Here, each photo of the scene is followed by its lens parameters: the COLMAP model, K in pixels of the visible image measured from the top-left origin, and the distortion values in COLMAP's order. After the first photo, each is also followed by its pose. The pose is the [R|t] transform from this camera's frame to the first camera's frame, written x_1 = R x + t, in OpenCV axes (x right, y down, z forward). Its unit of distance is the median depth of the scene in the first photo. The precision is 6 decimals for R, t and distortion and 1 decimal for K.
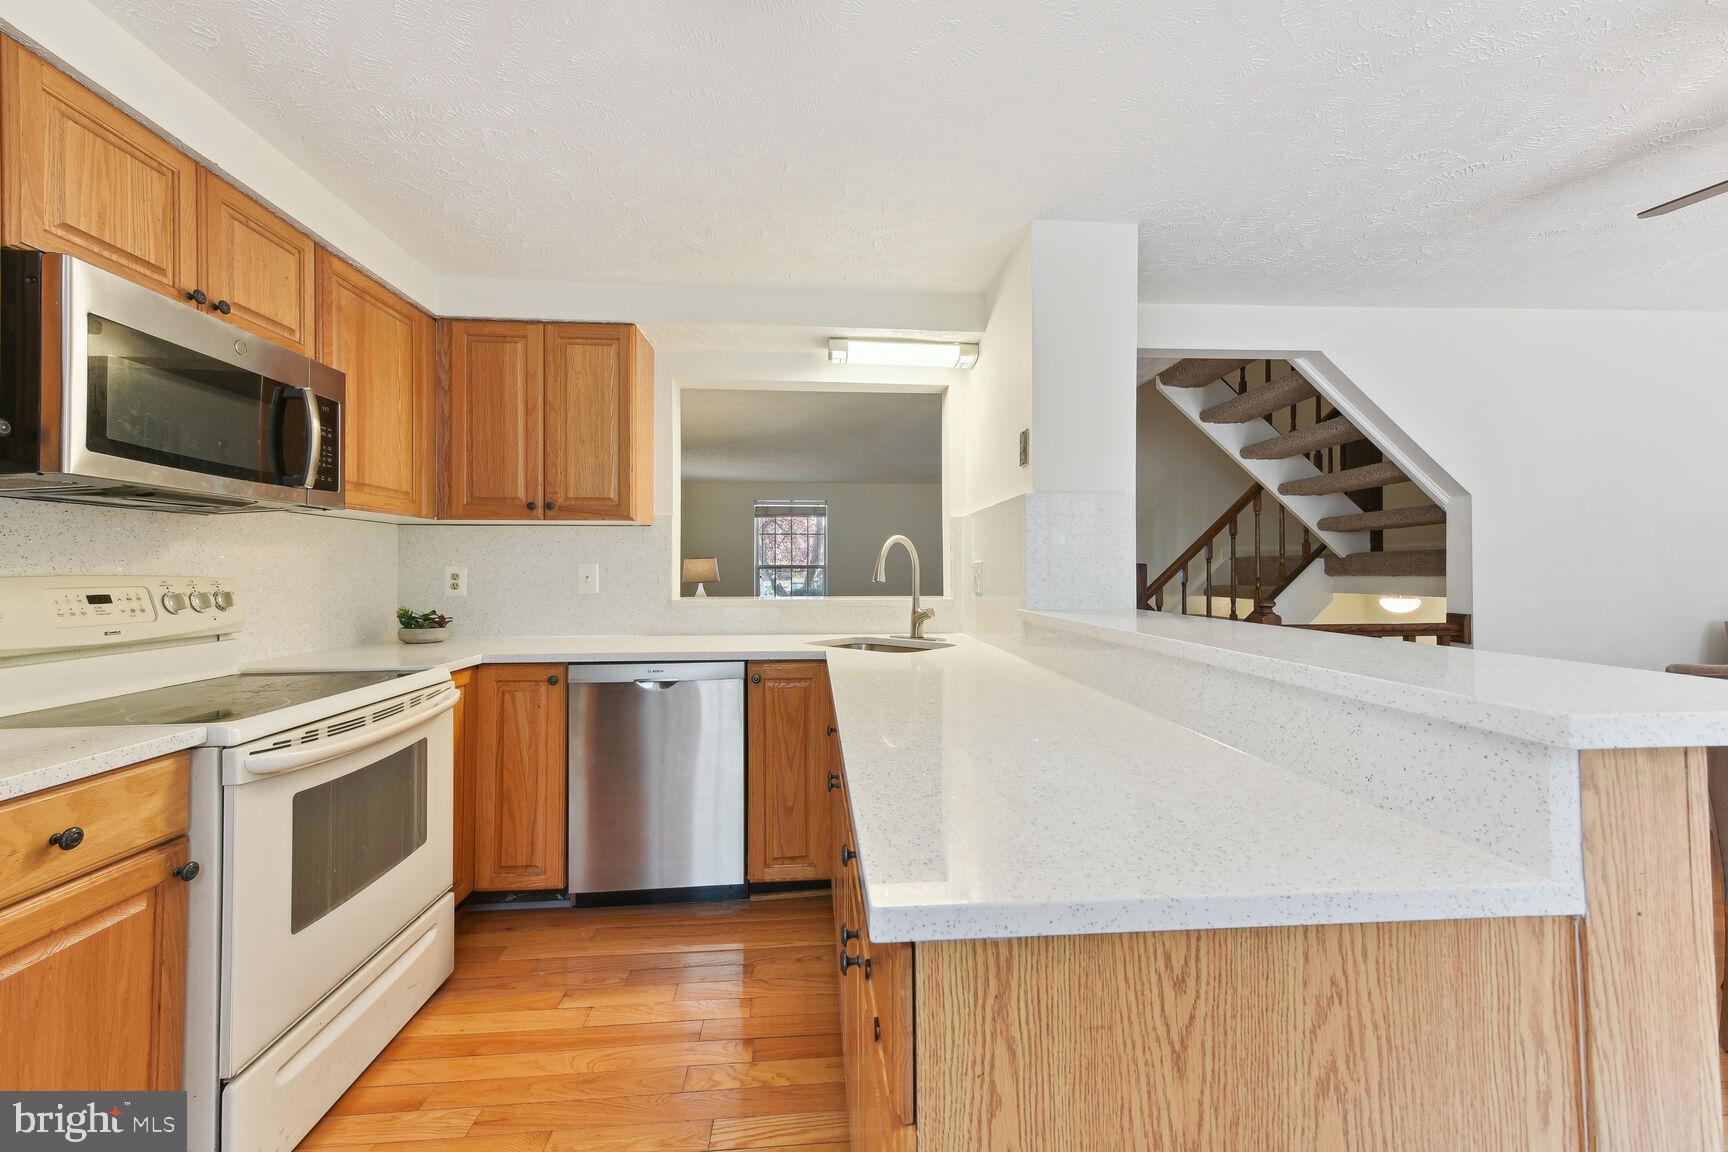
lens RADIAL K [[683.3, 0, 866.0], [0, 683.3, 563.1], [0, 0, 1]] dist [0.012101, -0.000236]
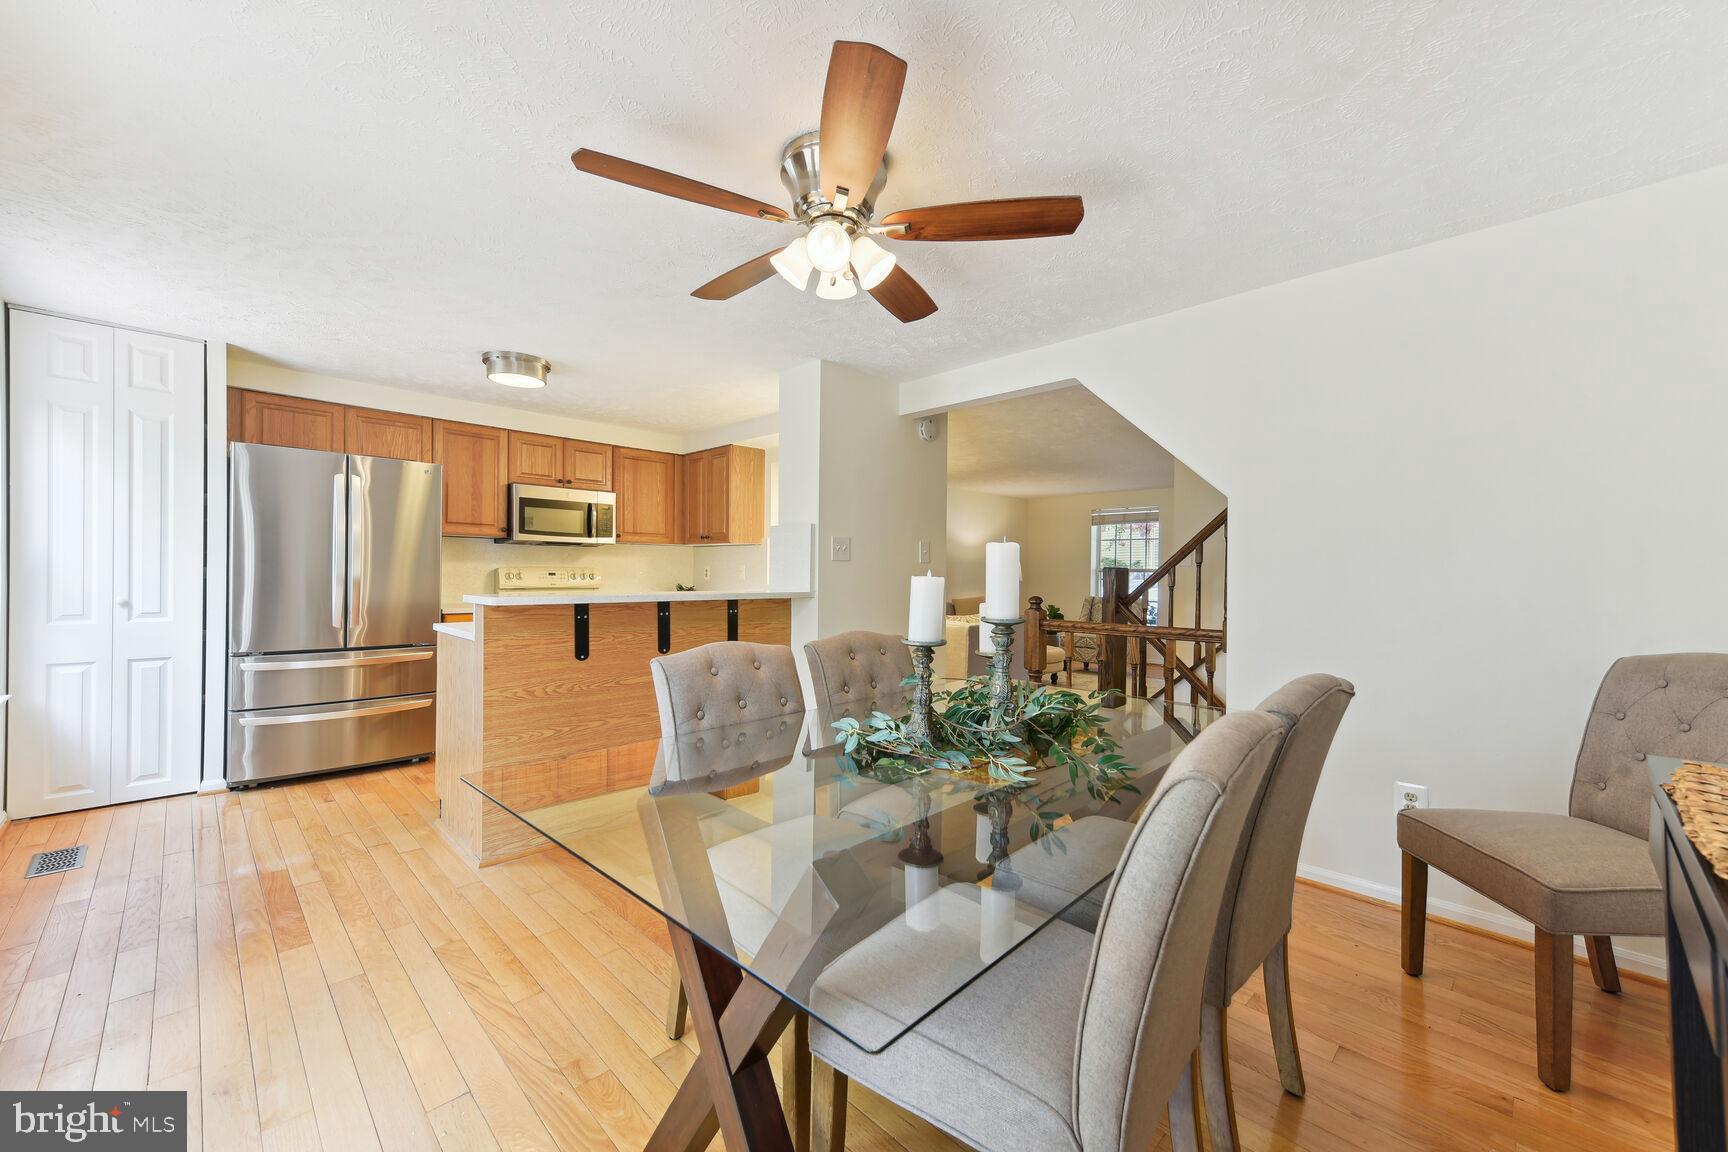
lens RADIAL K [[683.3, 0, 861.9], [0, 683.3, 571.4], [0, 0, 1]] dist [0.012101, -0.000236]
pose [[0.636097, 0.011648, -0.771521, 1.646569], [-0.007102, 0.999932, 0.009241, -0.000473], [0.771577, -0.000399, 0.636136, 0.031744]]
